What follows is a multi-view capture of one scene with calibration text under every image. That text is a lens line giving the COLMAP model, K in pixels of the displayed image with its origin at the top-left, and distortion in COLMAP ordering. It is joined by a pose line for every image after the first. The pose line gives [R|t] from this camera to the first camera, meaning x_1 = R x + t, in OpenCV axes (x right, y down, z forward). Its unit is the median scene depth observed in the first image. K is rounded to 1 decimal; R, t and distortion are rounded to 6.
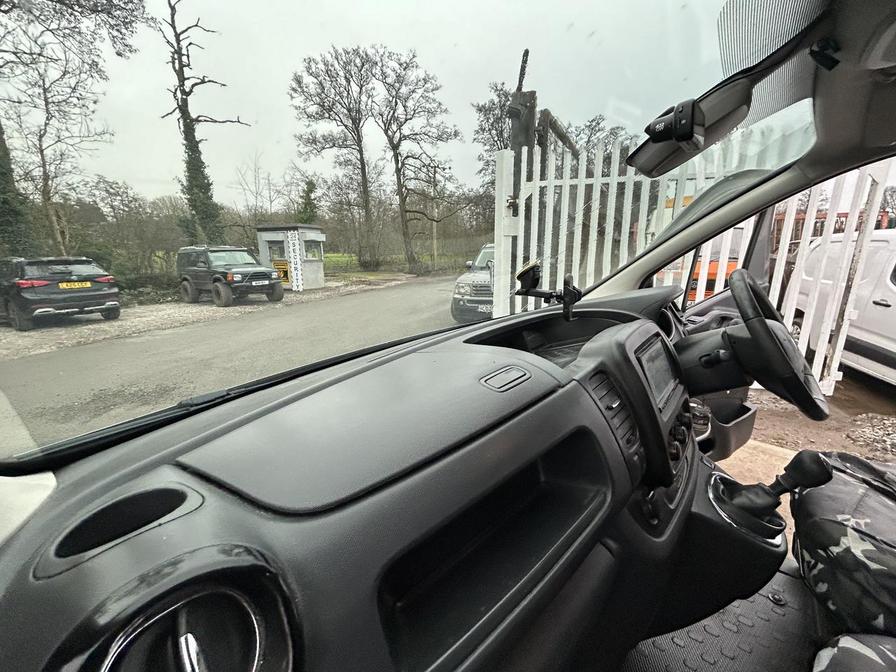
lens RADIAL K [[361.8, 0, 450.6], [0, 361.8, 335.3], [0, 0, 1]] dist [-0.001555, -0.000079]
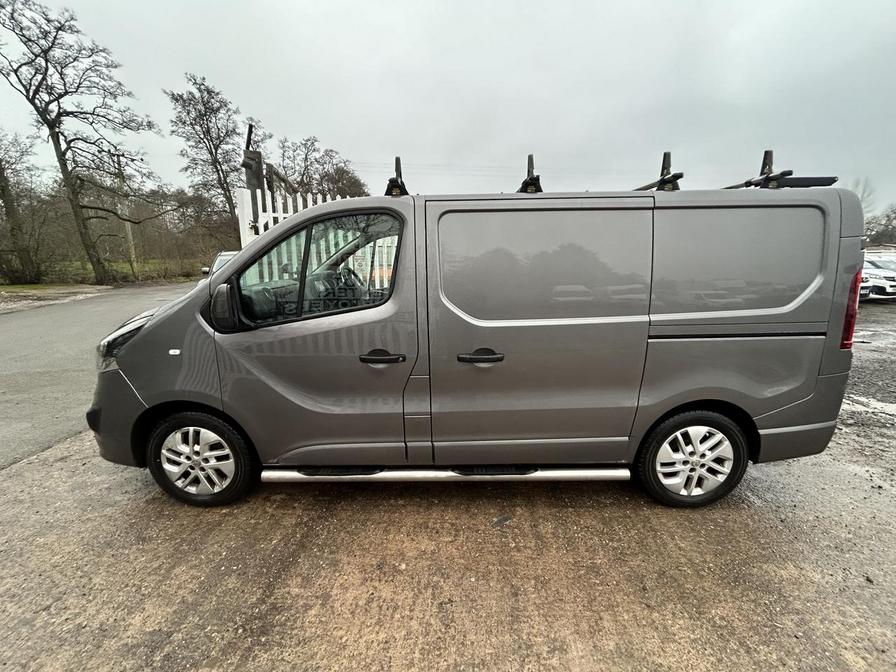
lens RADIAL K [[361.8, 0, 448.4], [0, 361.8, 333.6], [0, 0, 1]] dist [-0.001555, -0.000079]
pose [[0.773019, -0.111218, 0.624558, -0.045337], [0.129703, 0.991424, 0.016013, 0.034846], [-0.620983, 0.068628, 0.780814, -0.147201]]
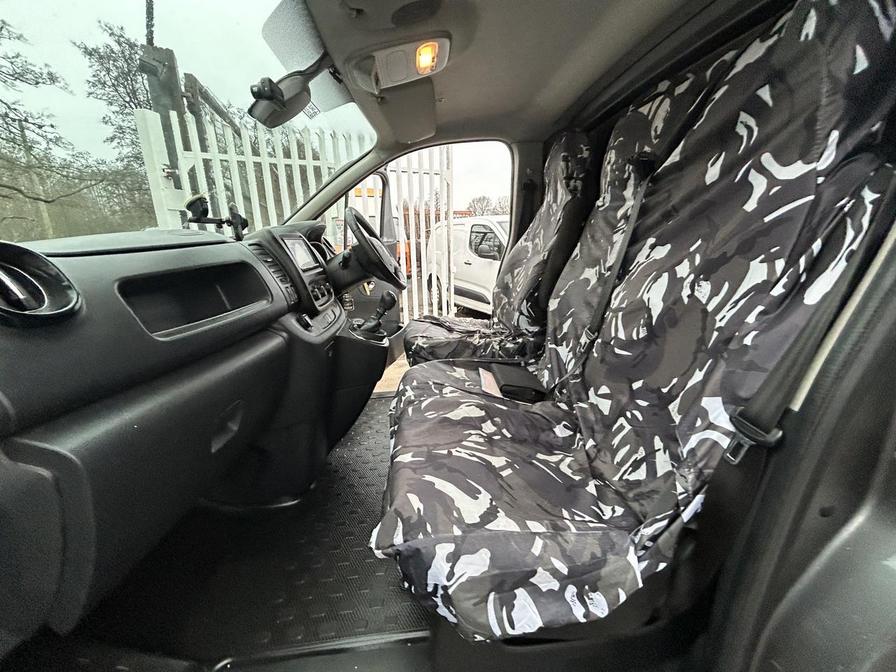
lens RADIAL K [[361.8, 0, 447.0], [0, 361.8, 335.8], [0, 0, 1]] dist [-0.001555, -0.000079]
pose [[0.714649, -0.186067, 0.674282, -0.005104], [0.172905, 0.981048, 0.087461, 0.018315], [-0.677776, 0.054083, 0.733277, -0.025998]]
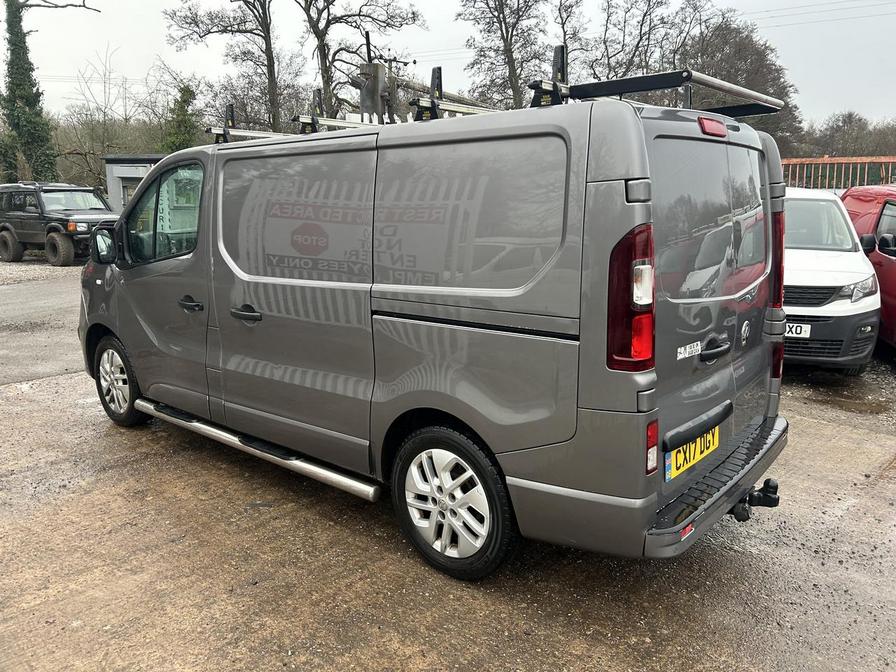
lens RADIAL K [[673.7, 0, 439.5], [0, 673.7, 317.2], [0, 0, 1]] dist [0.042957, -0.040294]
pose [[0.999817, 0.018694, -0.003969, 0.113261], [-0.018866, 0.998614, -0.049138, 0.058446], [0.003045, 0.049204, 0.998784, -0.281051]]
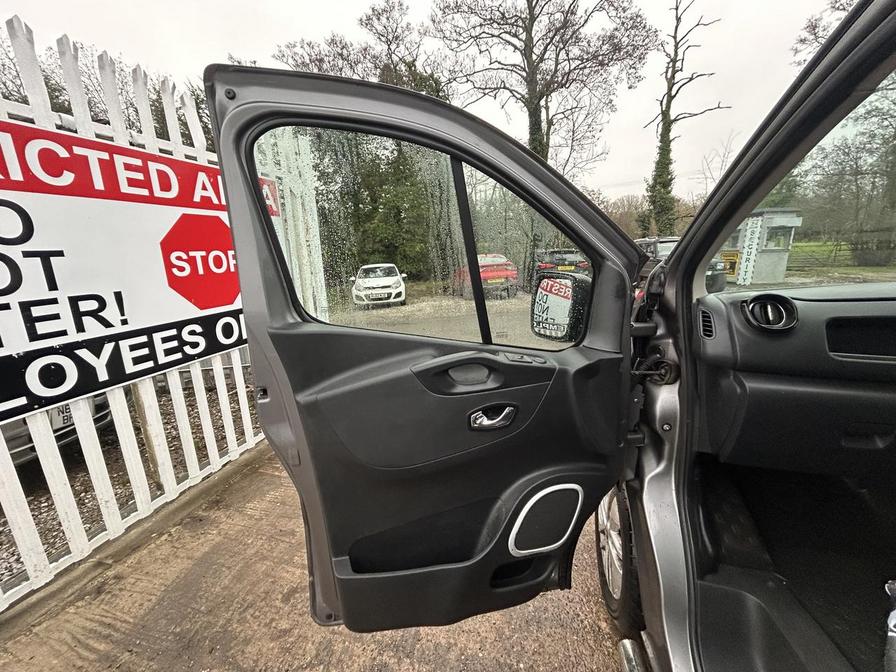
lens RADIAL K [[361.8, 0, 446.5], [0, 361.8, 335.5], [0, 0, 1]] dist [-0.001555, -0.000079]
pose [[0.476246, 0.191137, -0.858287, 0.016292], [-0.173380, 0.977339, 0.121445, 0.017182], [0.862049, 0.090972, 0.498593, -0.060194]]
